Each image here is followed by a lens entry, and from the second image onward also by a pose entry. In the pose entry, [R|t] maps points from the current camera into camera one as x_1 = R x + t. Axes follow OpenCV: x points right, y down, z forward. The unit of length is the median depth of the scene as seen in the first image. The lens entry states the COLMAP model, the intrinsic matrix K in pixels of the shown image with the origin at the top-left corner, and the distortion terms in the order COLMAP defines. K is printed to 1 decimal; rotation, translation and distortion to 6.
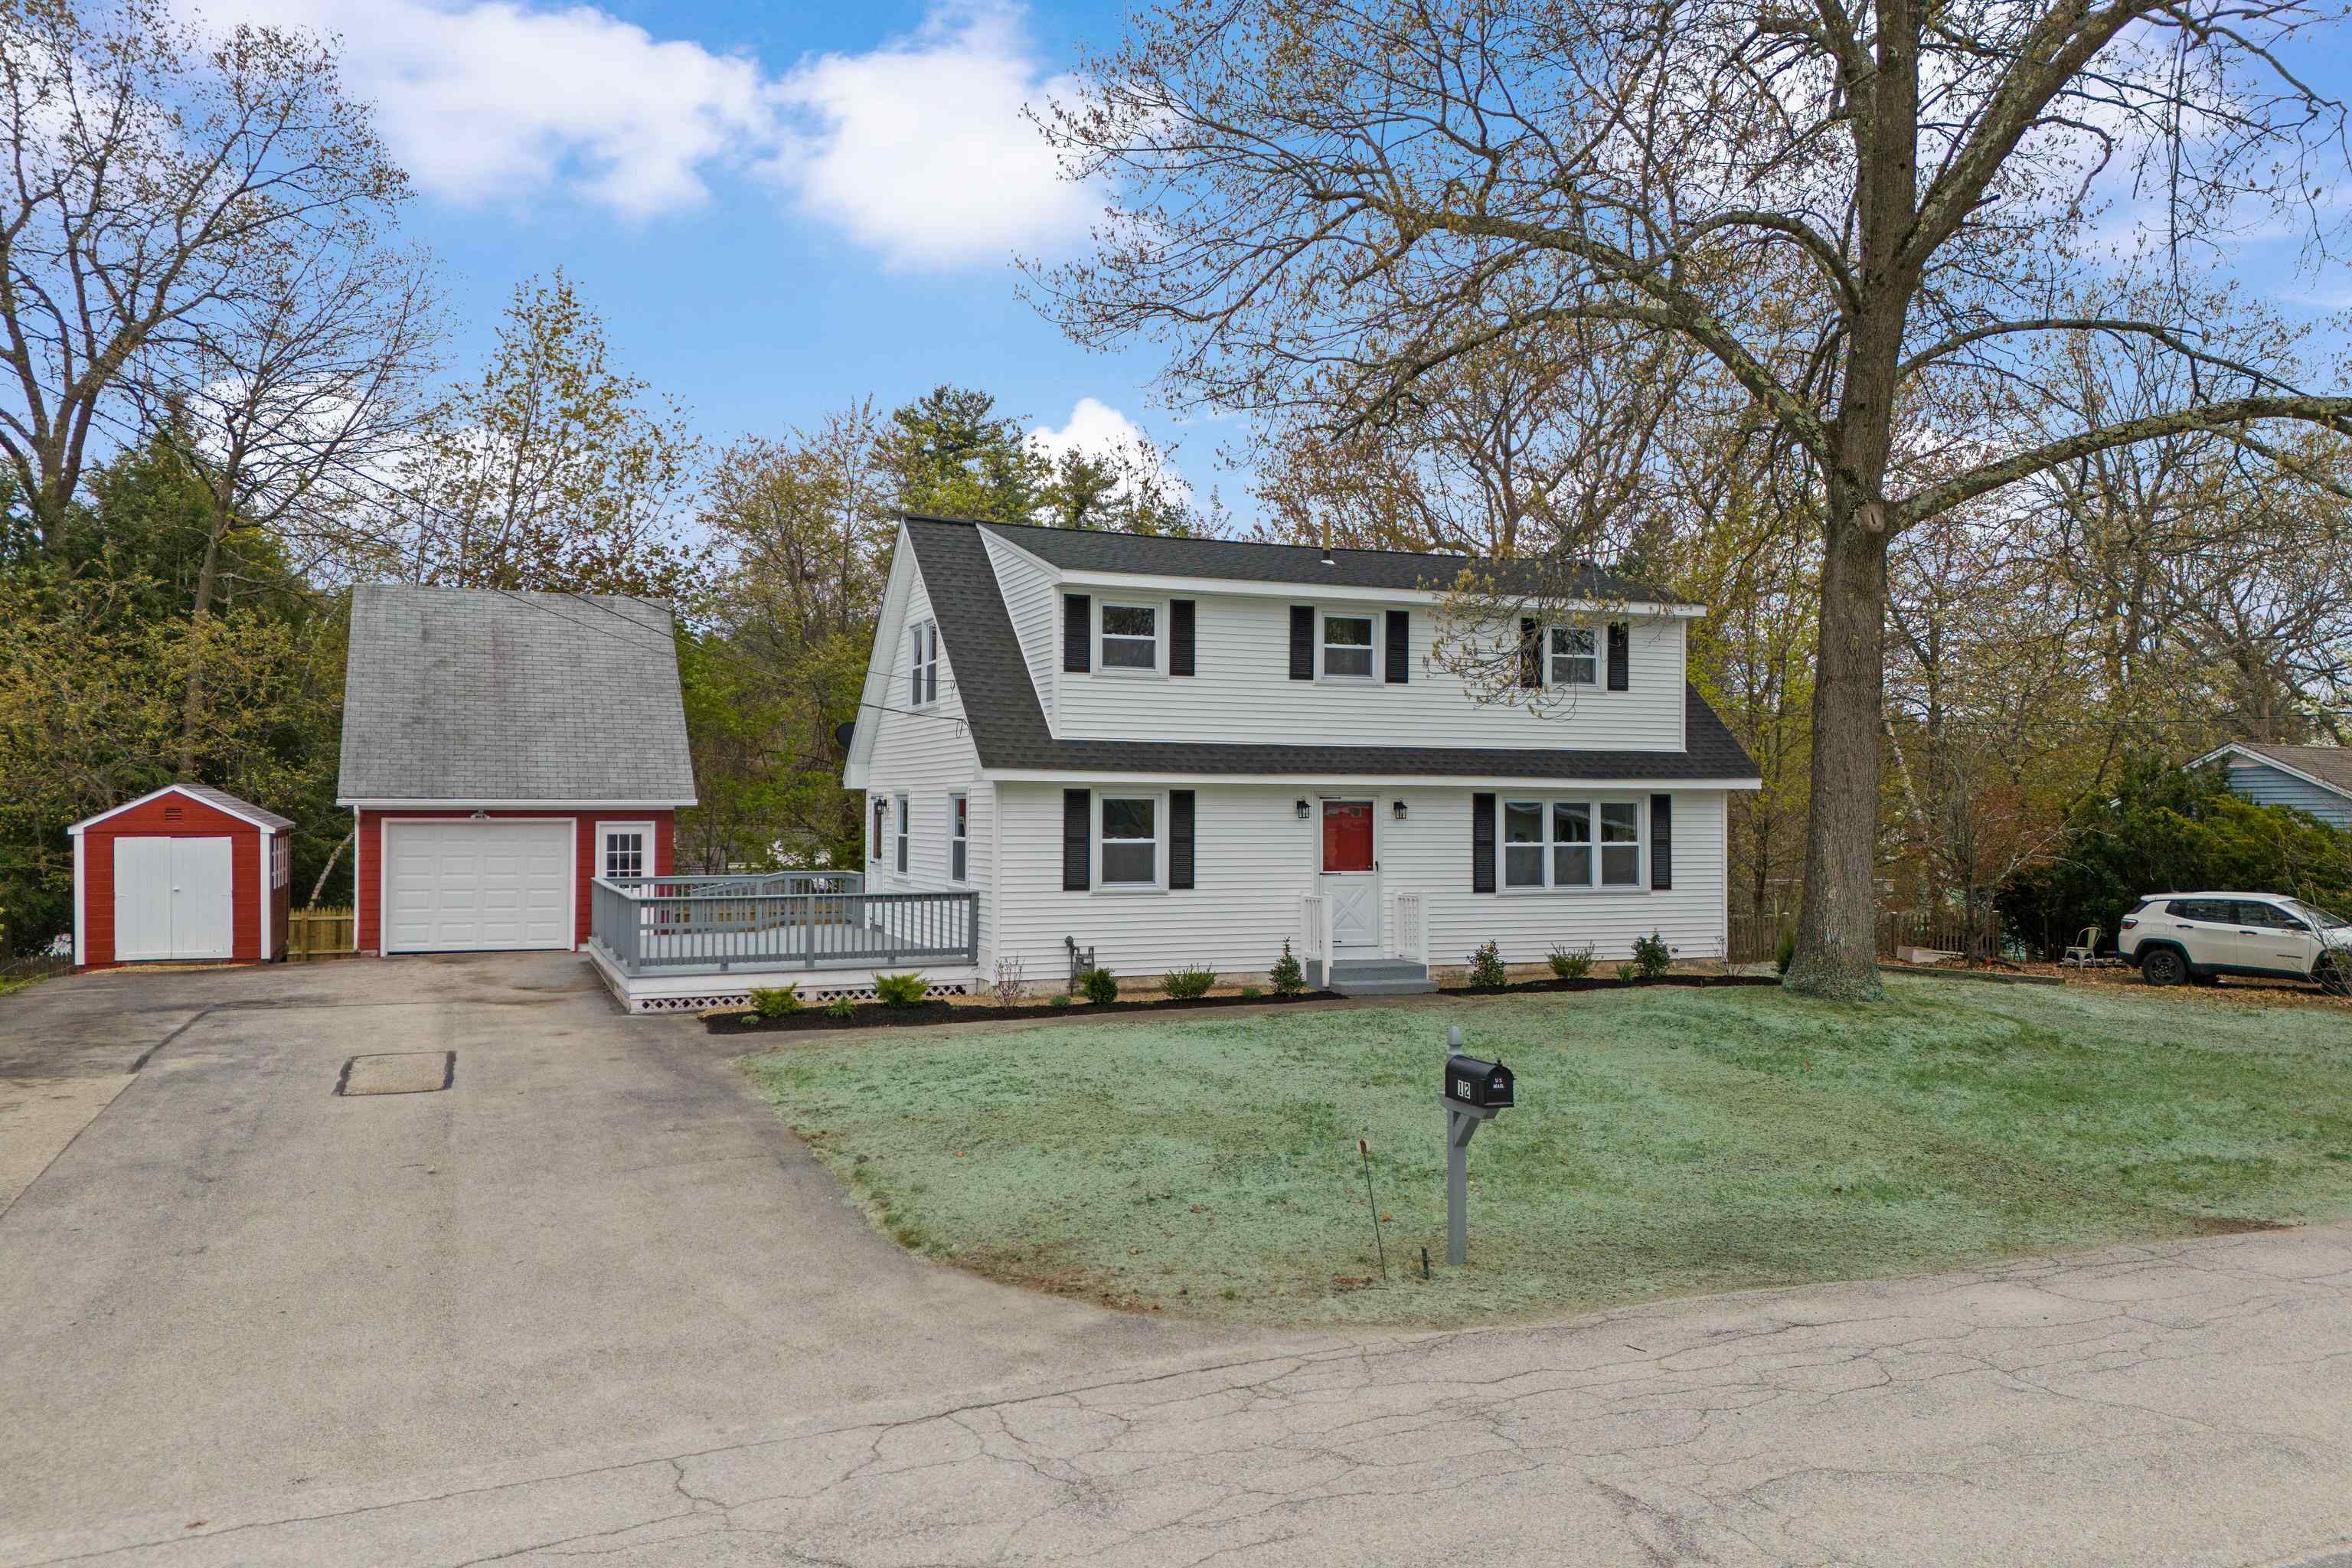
lens RADIAL K [[1753.9, 0, 1183.5], [0, 1753.9, 784.5], [0, 0, 1]] dist [0.069936, -0.053243]
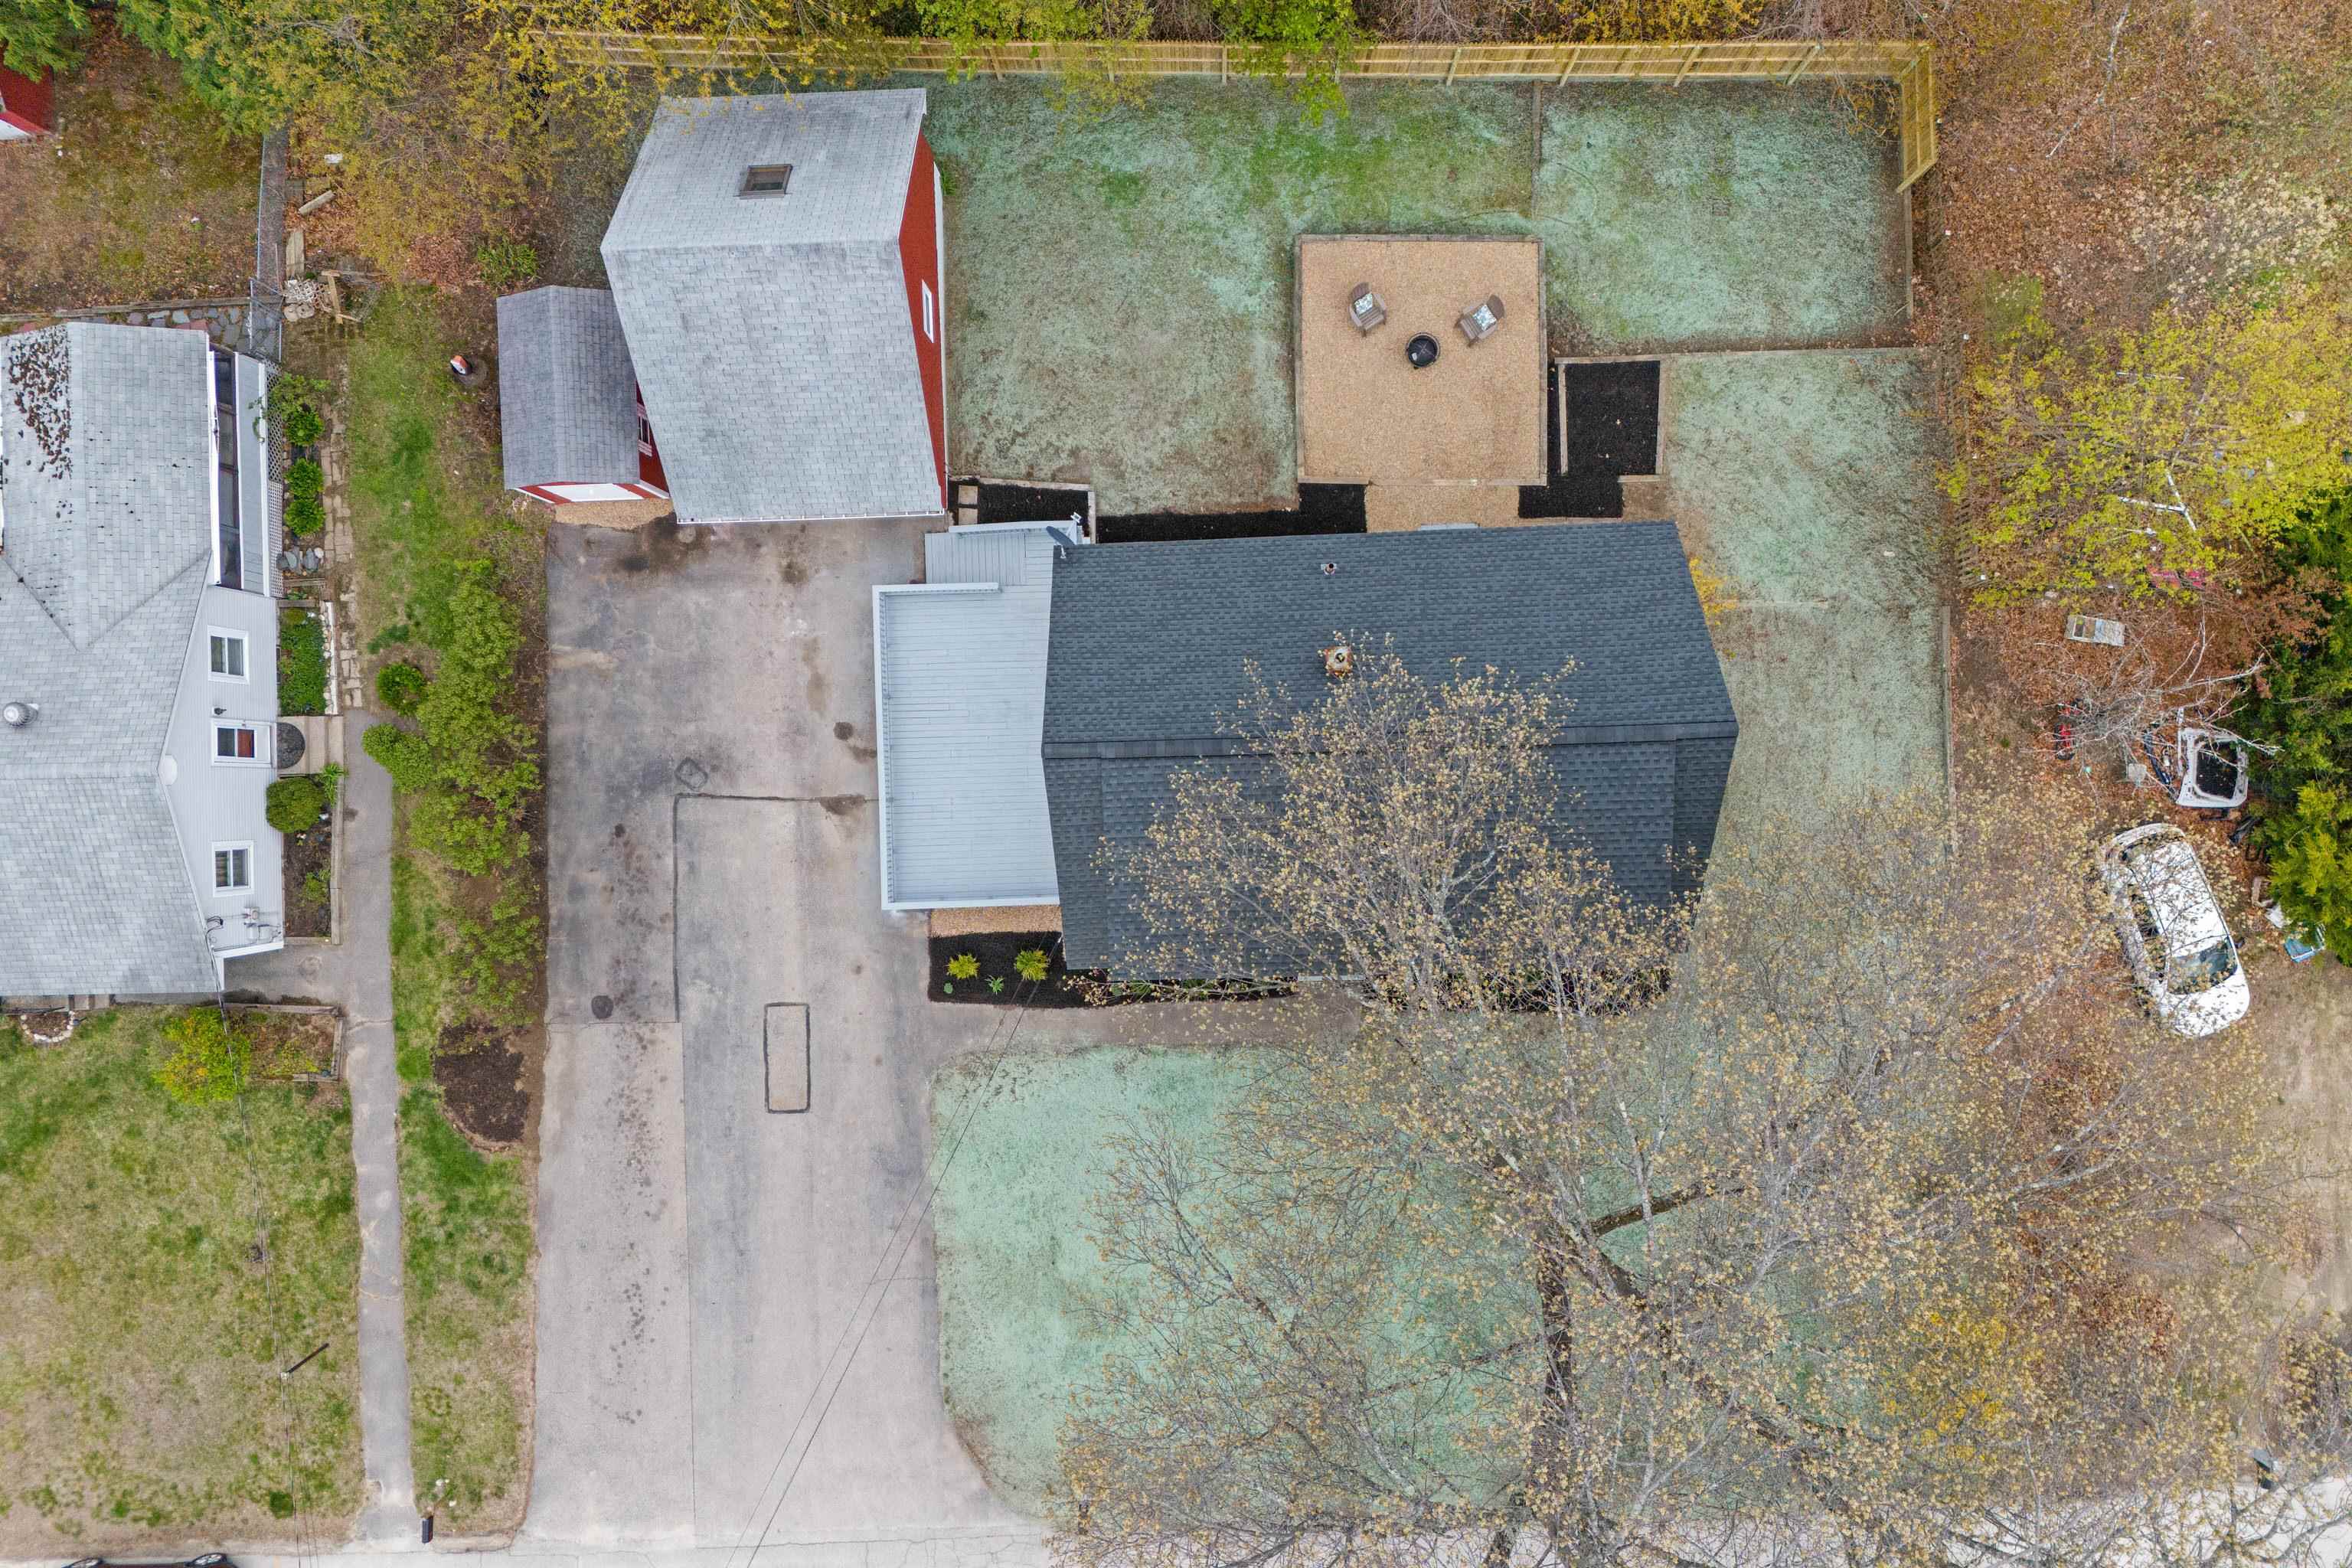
lens RADIAL K [[1707.9, 0, 1193.2], [0, 1707.9, 798.9], [0, 0, 1]] dist [0.047632, -0.006409]
pose [[0.934290, 0.356112, -0.016931, -0.033173], [0.025607, -0.019661, 0.999479, -1.396024], [0.355593, -0.934237, -0.027488, 1.098274]]
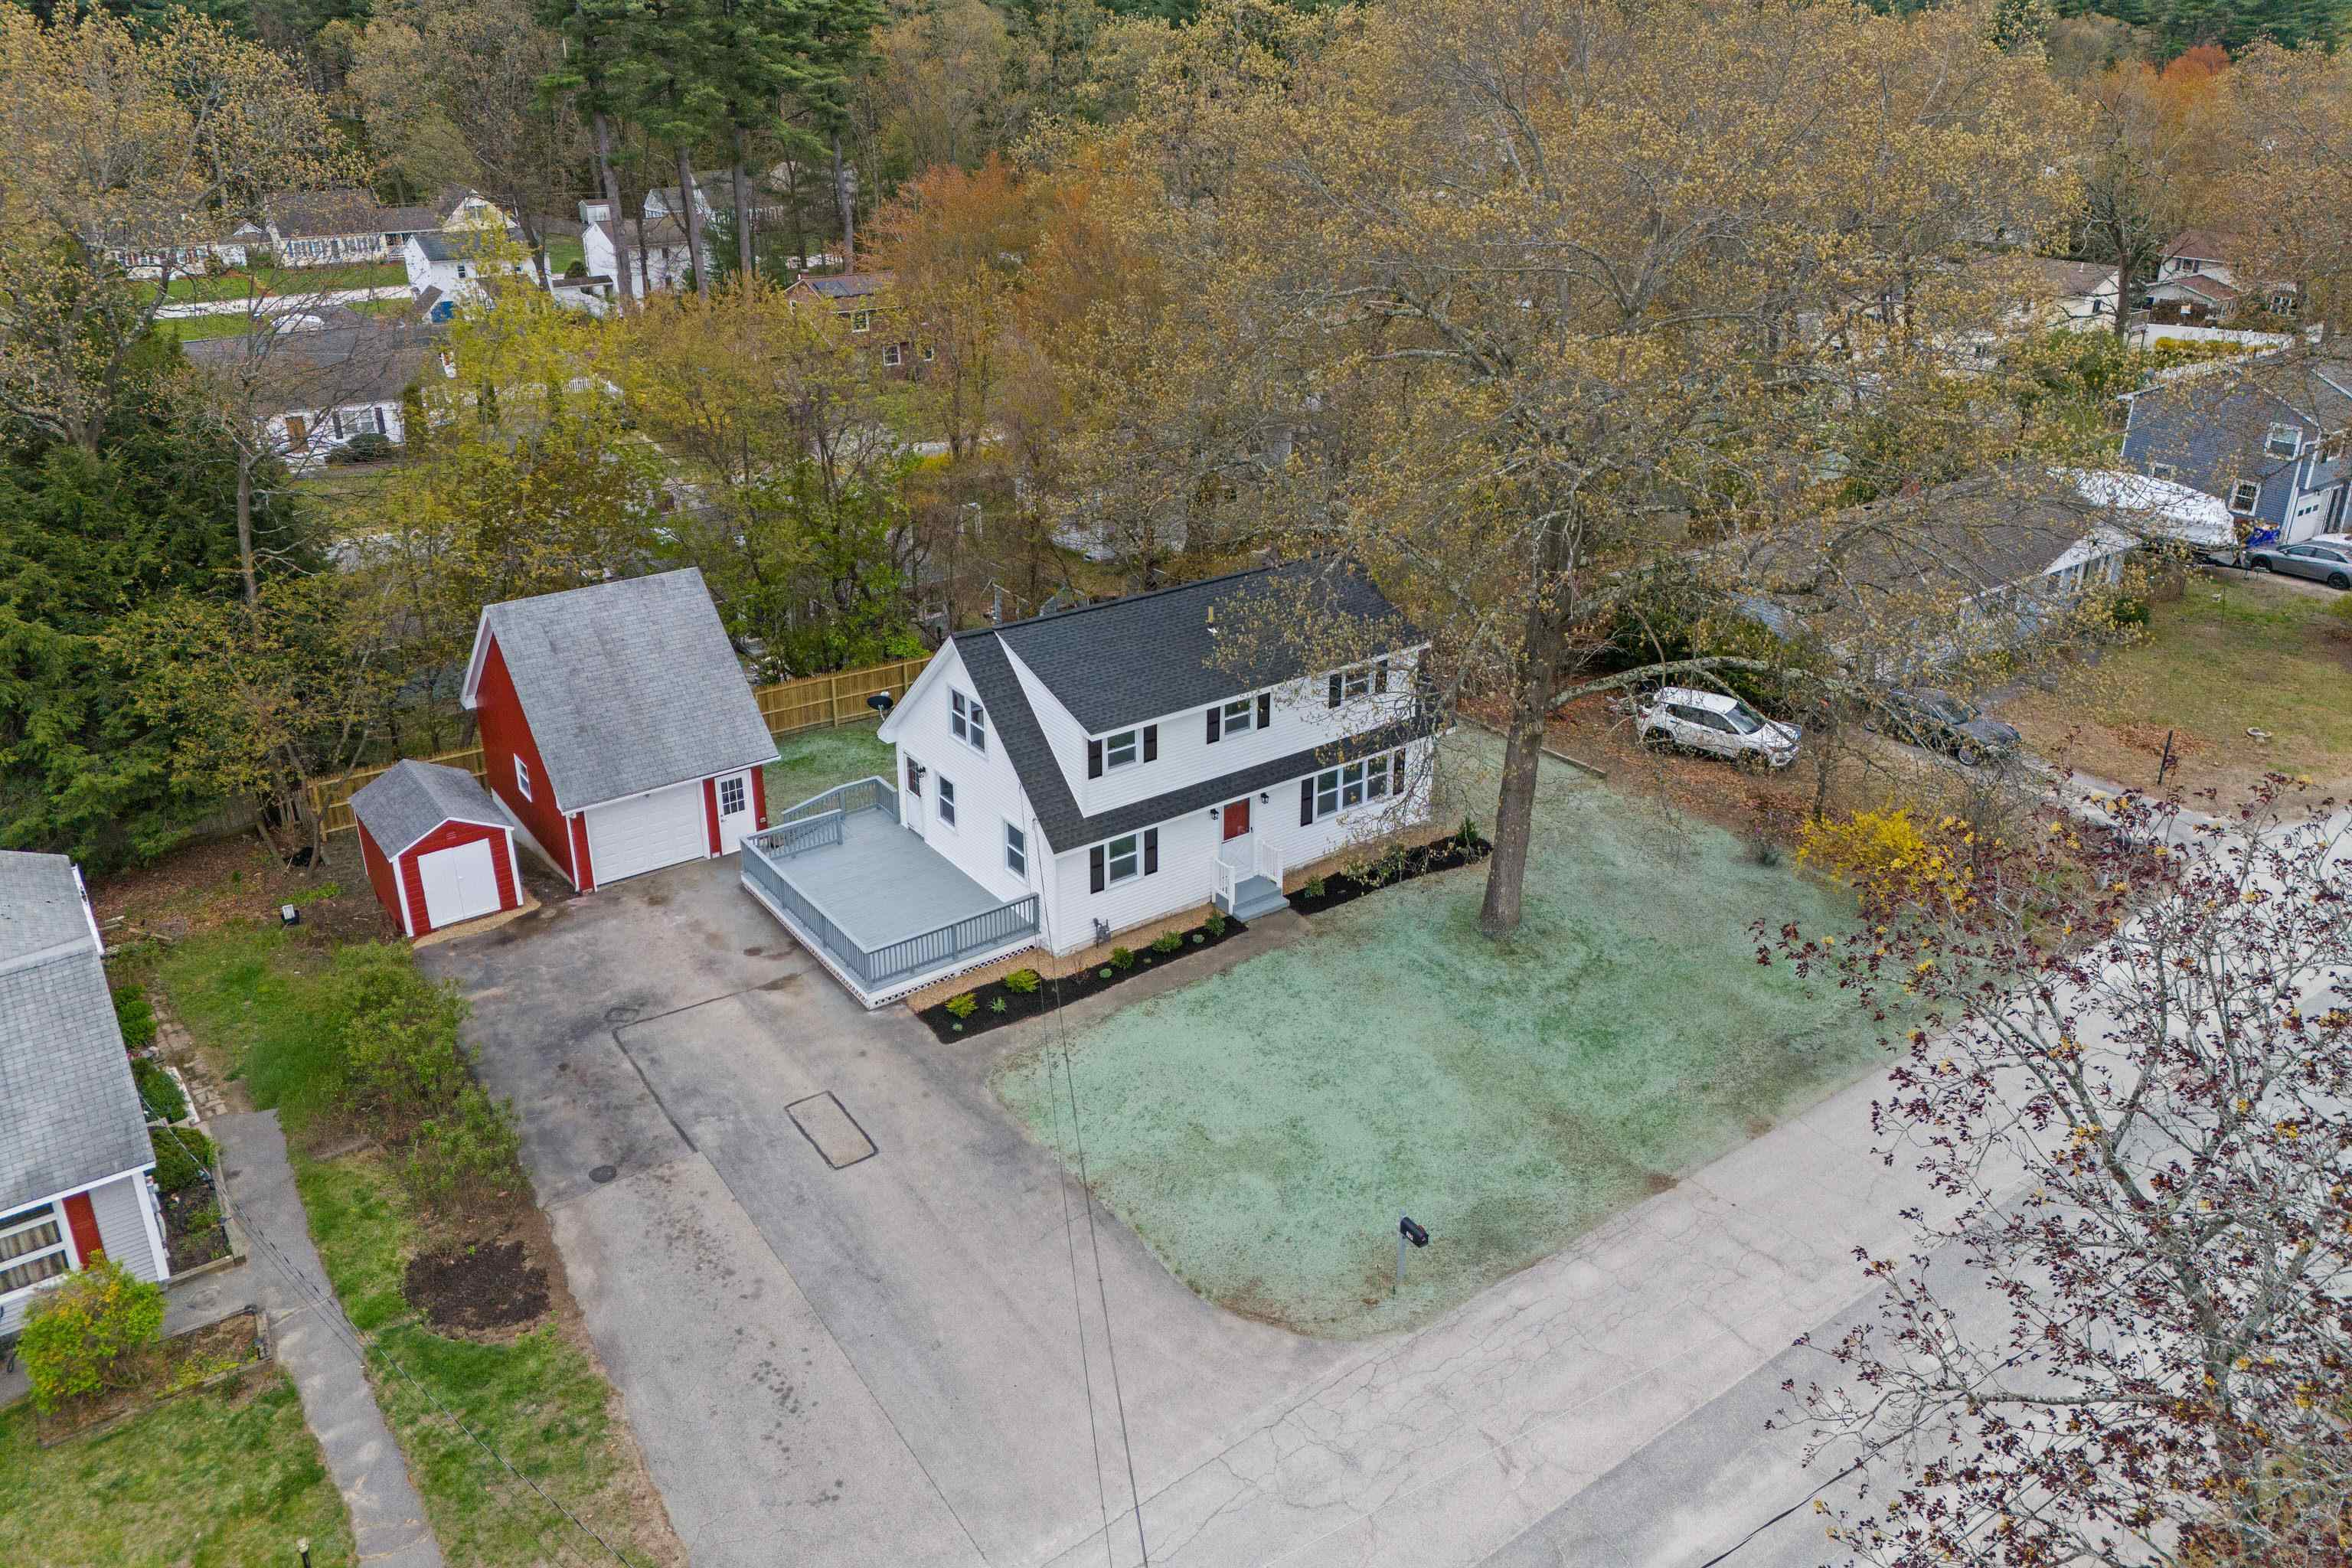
lens RADIAL K [[1753.9, 0, 1203.0], [0, 1753.9, 688.2], [0, 0, 1]] dist [0.069936, -0.053243]
pose [[0.970416, -0.088245, 0.224735, -0.311908], [-0.005368, 0.922696, 0.385490, -0.748099], [-0.241380, -0.375292, 0.894925, -0.480395]]
